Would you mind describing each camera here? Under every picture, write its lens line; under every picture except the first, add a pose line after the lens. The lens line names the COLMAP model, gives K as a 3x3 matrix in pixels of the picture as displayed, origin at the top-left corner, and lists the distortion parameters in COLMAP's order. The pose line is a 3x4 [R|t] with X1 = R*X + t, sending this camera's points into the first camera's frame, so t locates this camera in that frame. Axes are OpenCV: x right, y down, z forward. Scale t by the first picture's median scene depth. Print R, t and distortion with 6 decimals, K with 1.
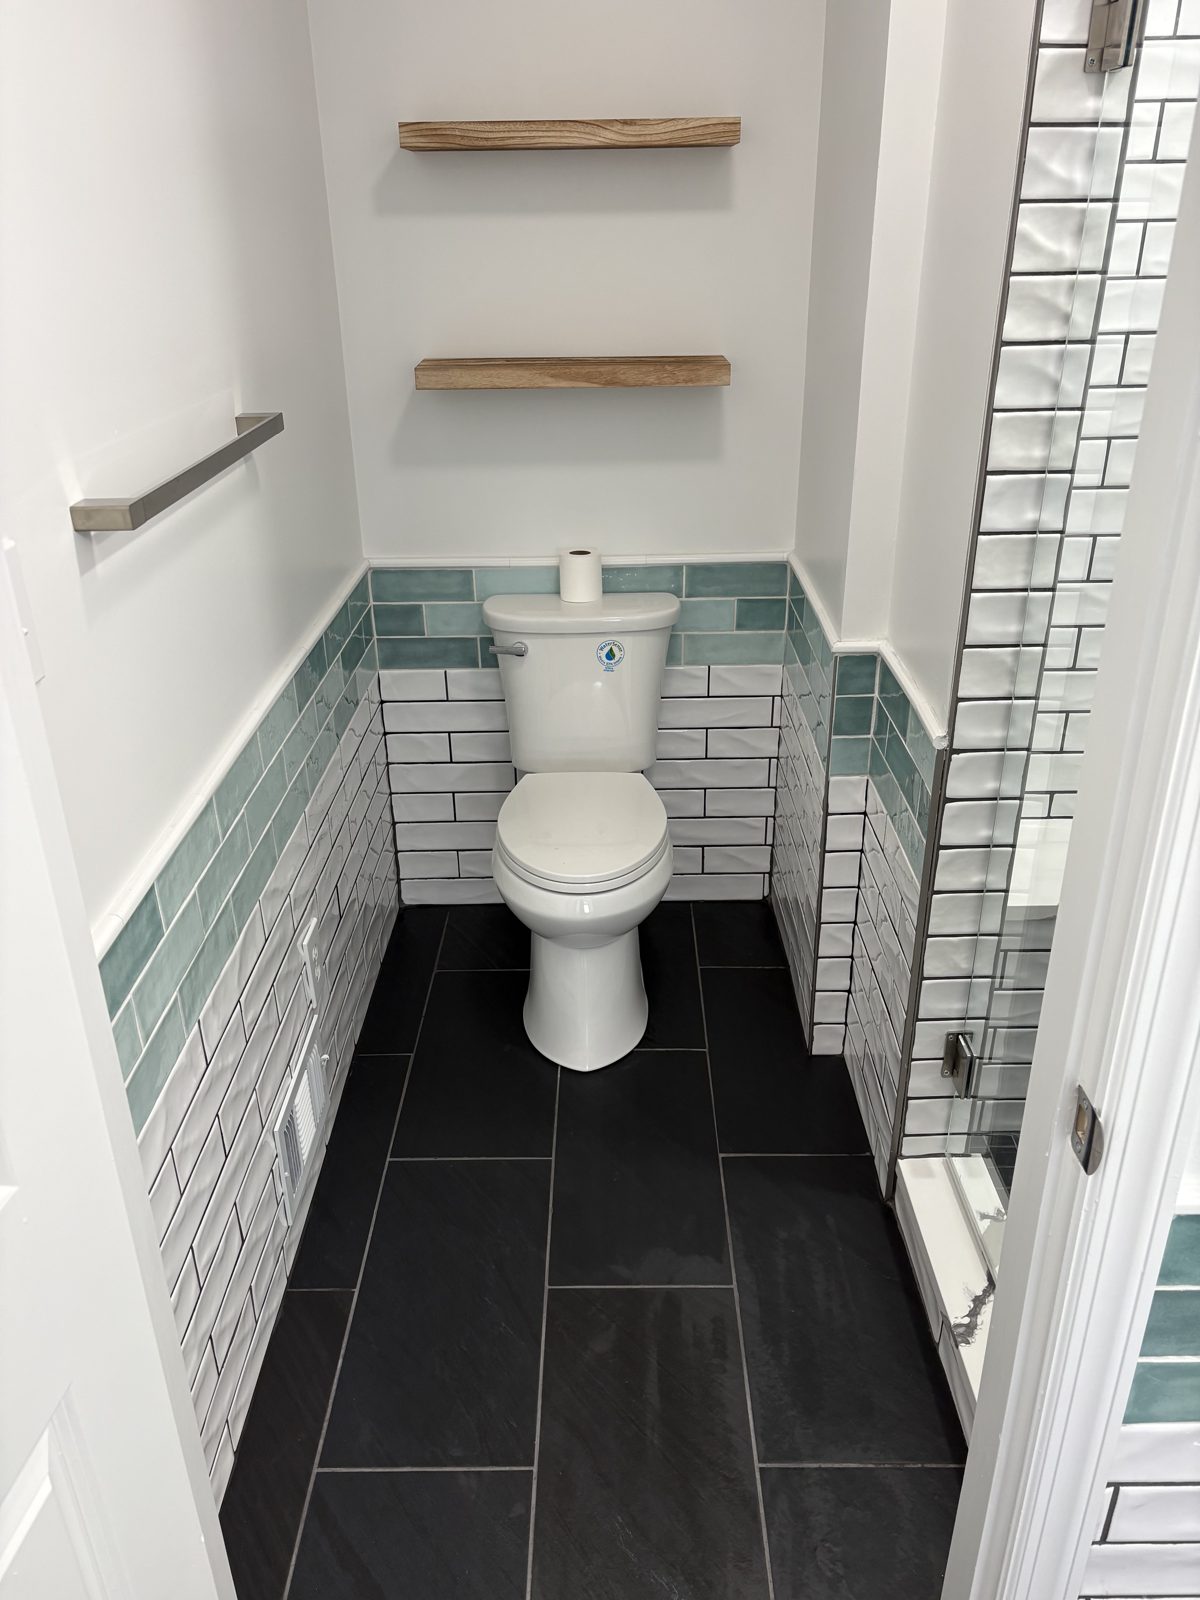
lens RADIAL K [[1202.9, 0, 601.5], [0, 1202.9, 800.9], [0, 0, 1]] dist [0.031565, -0.042081]
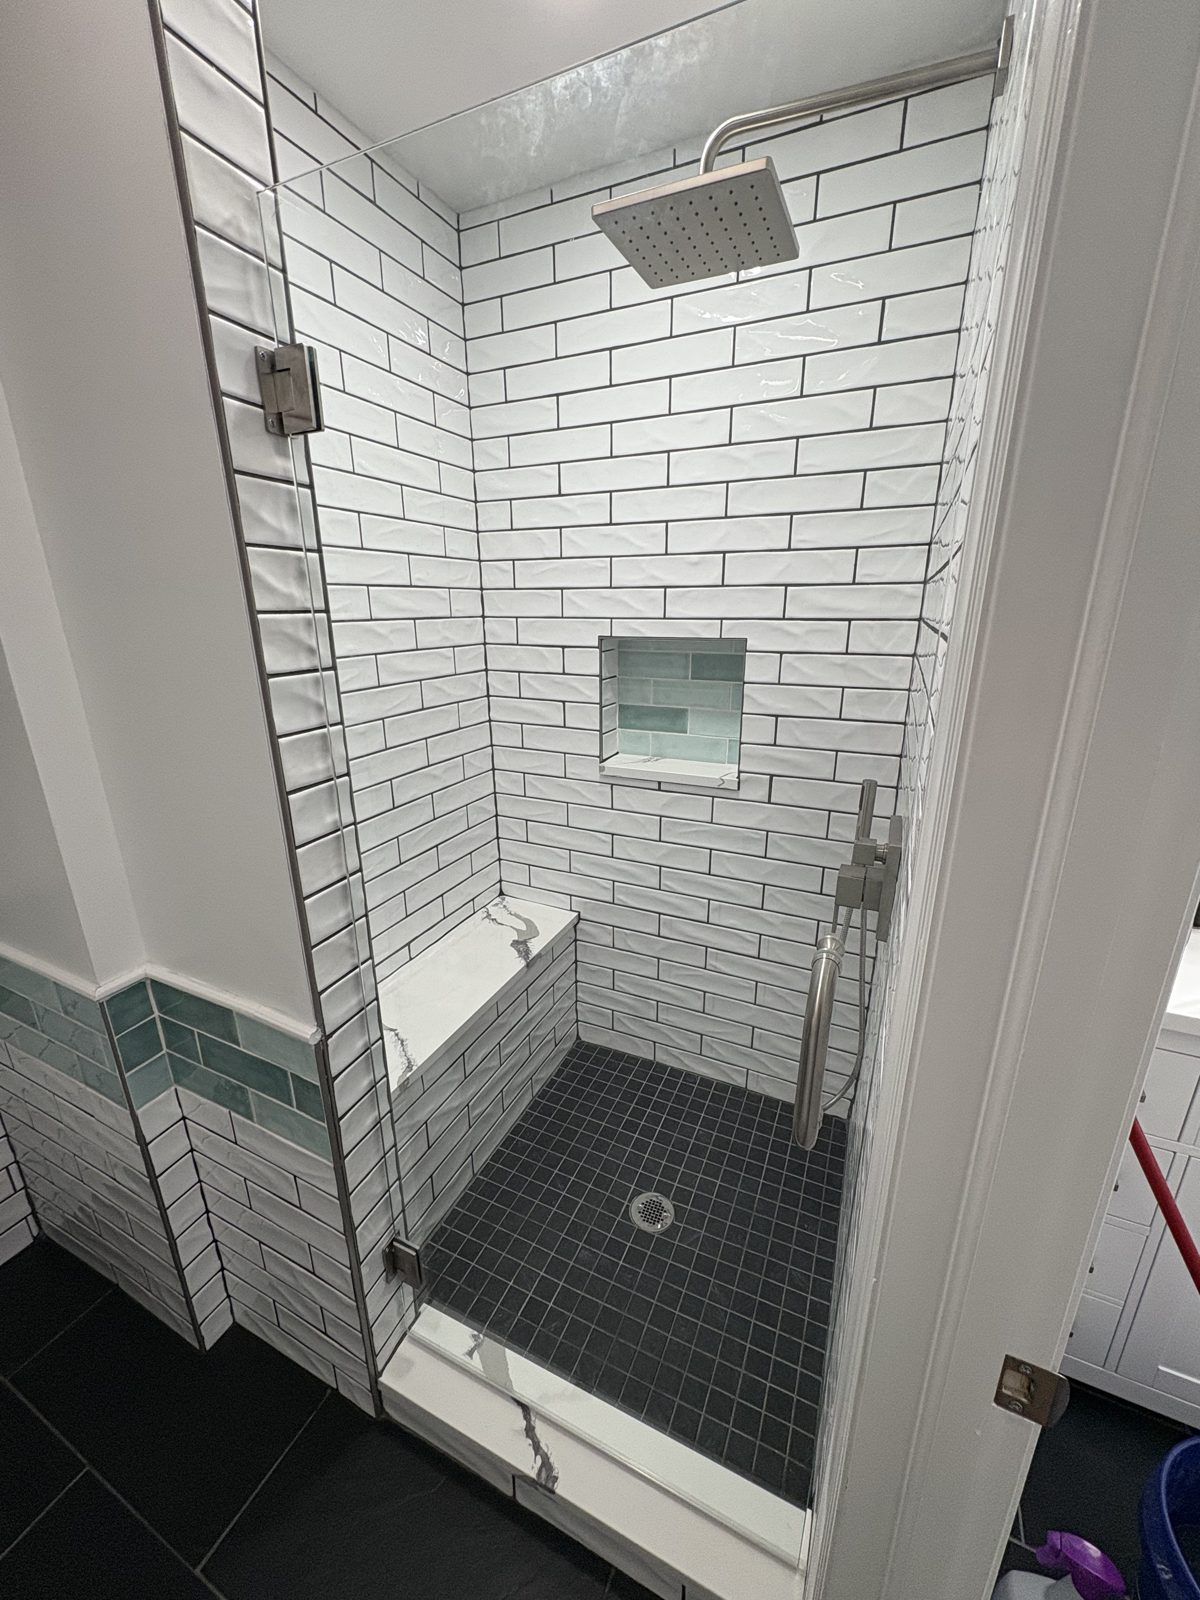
lens RADIAL K [[628.1, 0, 601.6], [0, 628.1, 796.6], [0, 0, 1]] dist [0.000922, -0.000662]
pose [[0.425821, -0.259806, 0.866705, -0.034402], [0.398783, 0.913724, 0.077975, -0.194485], [-0.812187, 0.312424, 0.492690, 0.489684]]
